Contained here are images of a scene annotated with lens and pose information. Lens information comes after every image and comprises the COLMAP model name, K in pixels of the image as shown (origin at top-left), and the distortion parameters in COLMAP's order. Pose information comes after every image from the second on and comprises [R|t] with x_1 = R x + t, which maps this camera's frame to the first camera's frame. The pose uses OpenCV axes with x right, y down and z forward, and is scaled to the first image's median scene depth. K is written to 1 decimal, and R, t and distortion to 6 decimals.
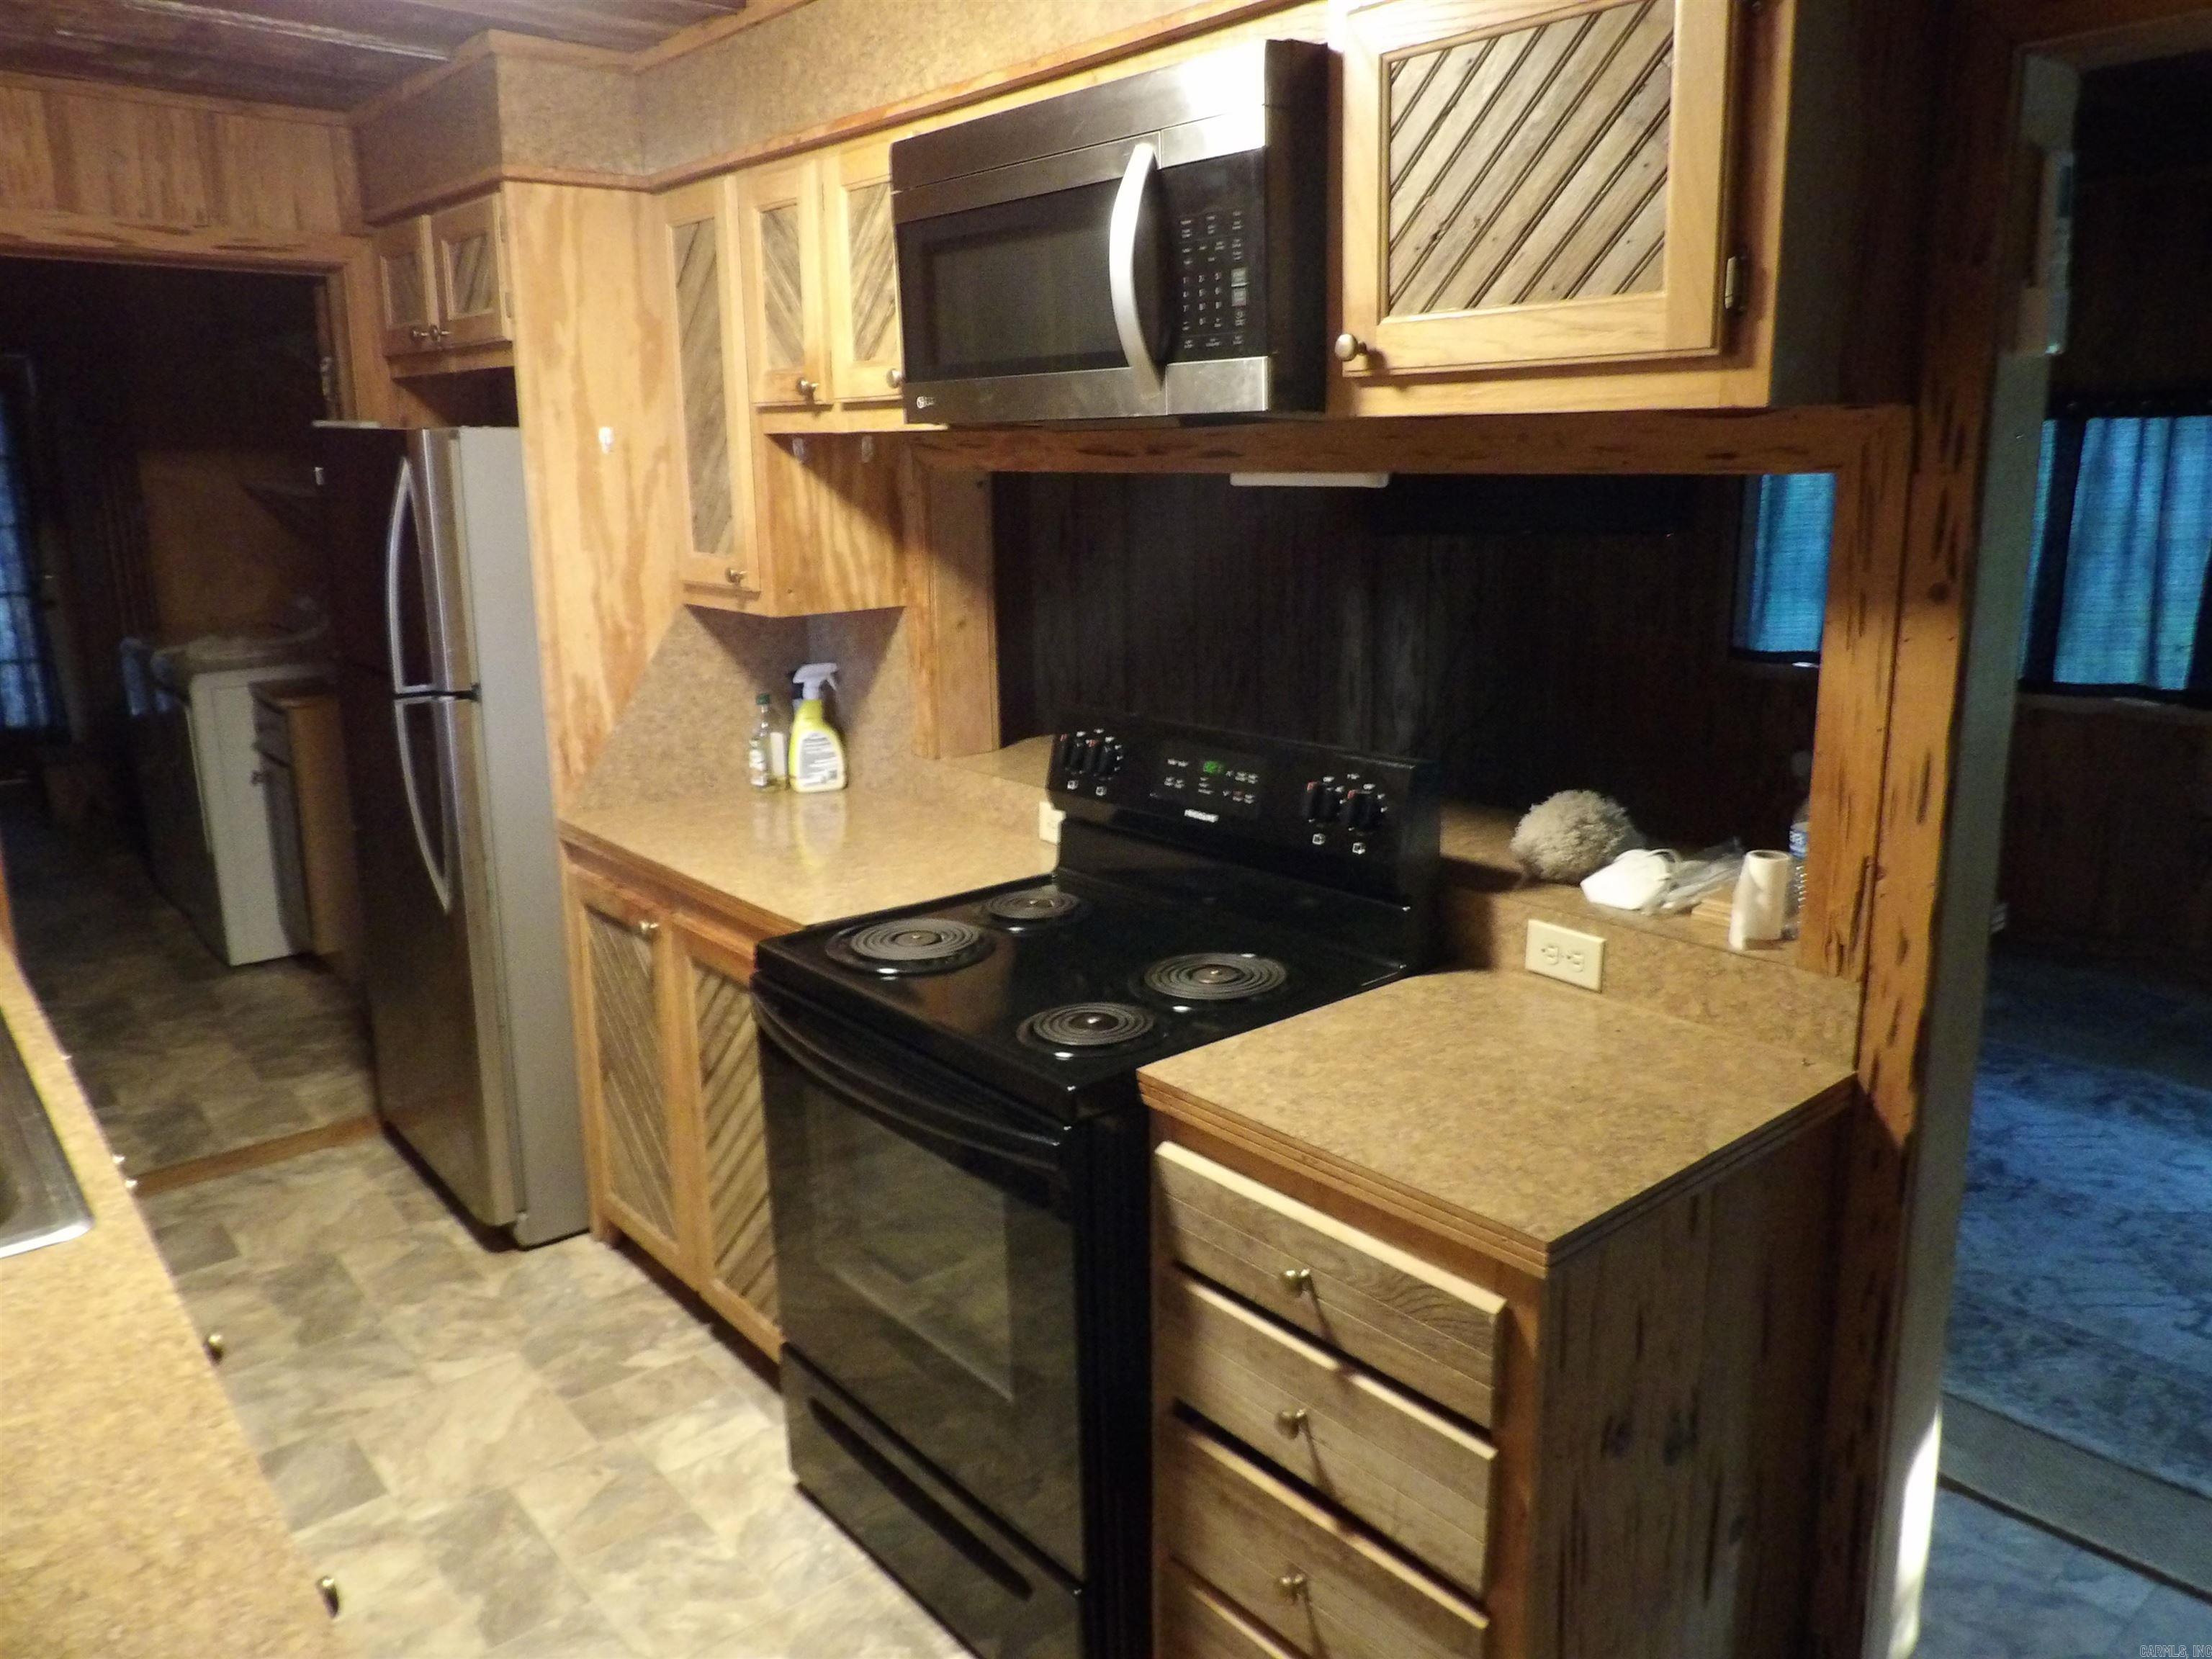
lens RADIAL K [[1574.8, 0, 1113.1], [0, 1574.8, 835.1], [0, 0, 1]] dist [-0.042729, 0.041608]
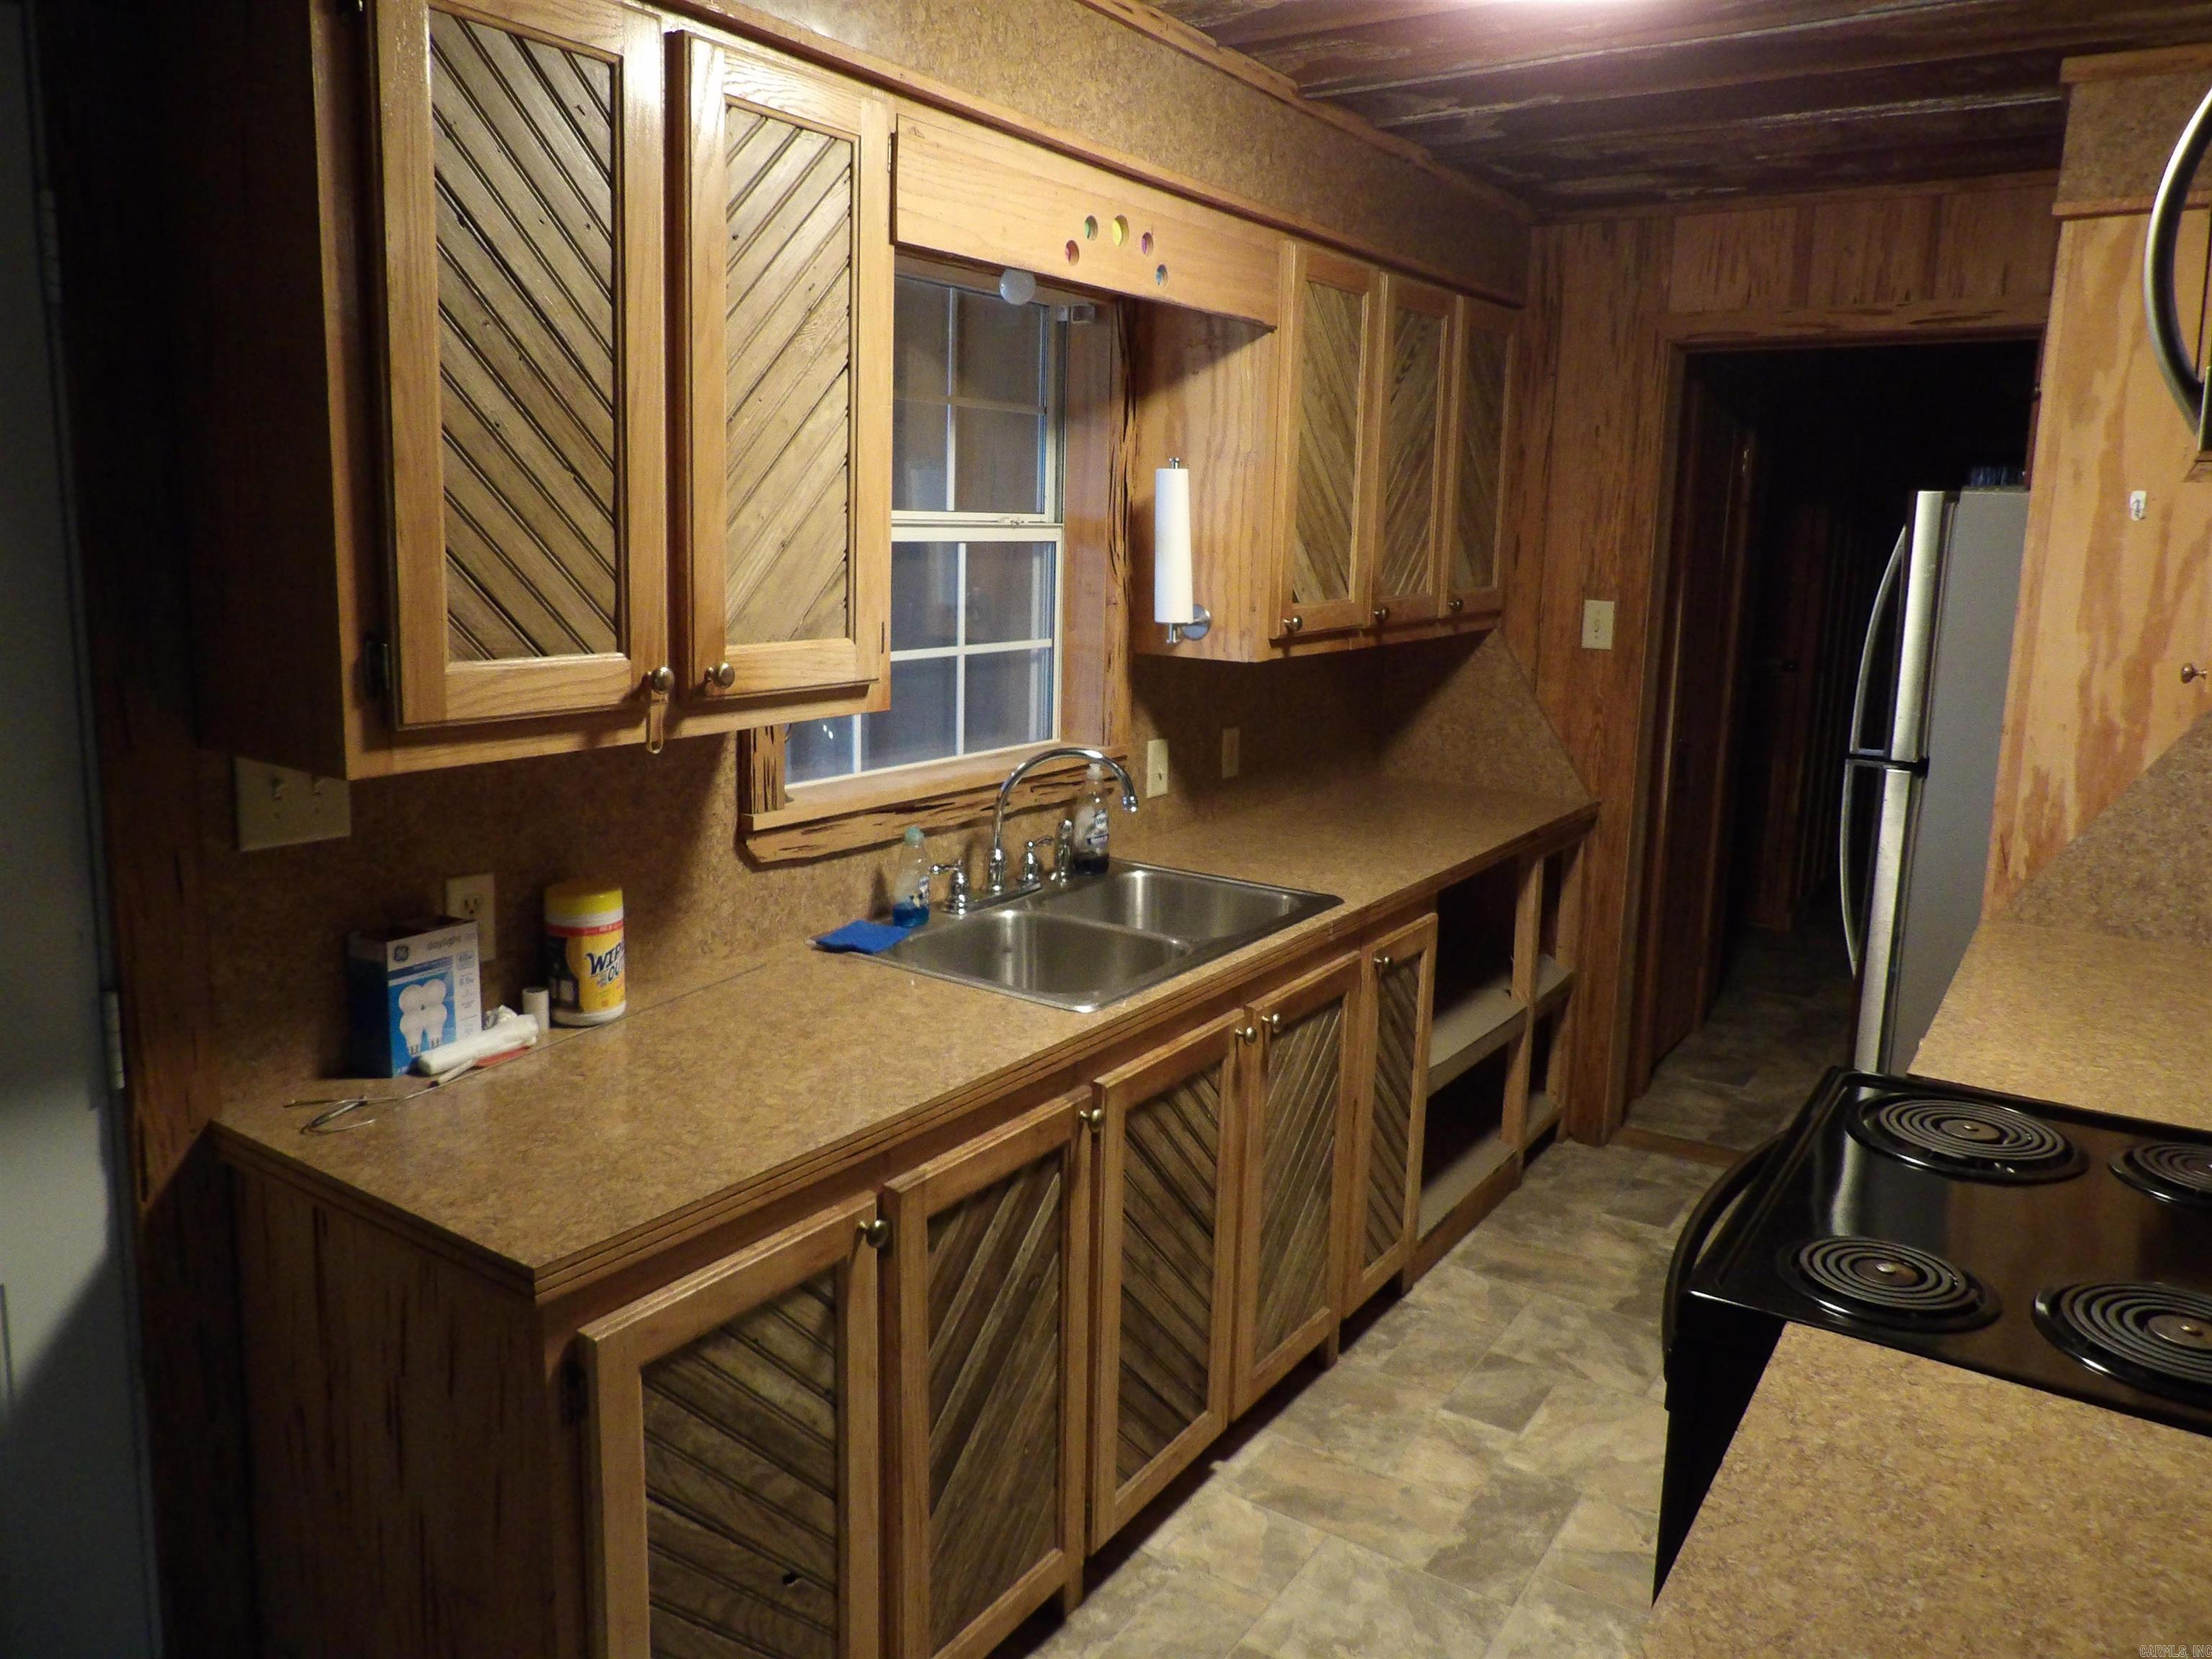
lens RADIAL K [[1574.8, 0, 1116.7], [0, 1574.8, 824.3], [0, 0, 1]] dist [-0.042729, 0.041608]
pose [[0.267291, 0.194306, -0.943822, 0.355047], [-0.243726, 0.961244, 0.128869, -0.058634], [0.932284, 0.195589, 0.304290, 0.254569]]
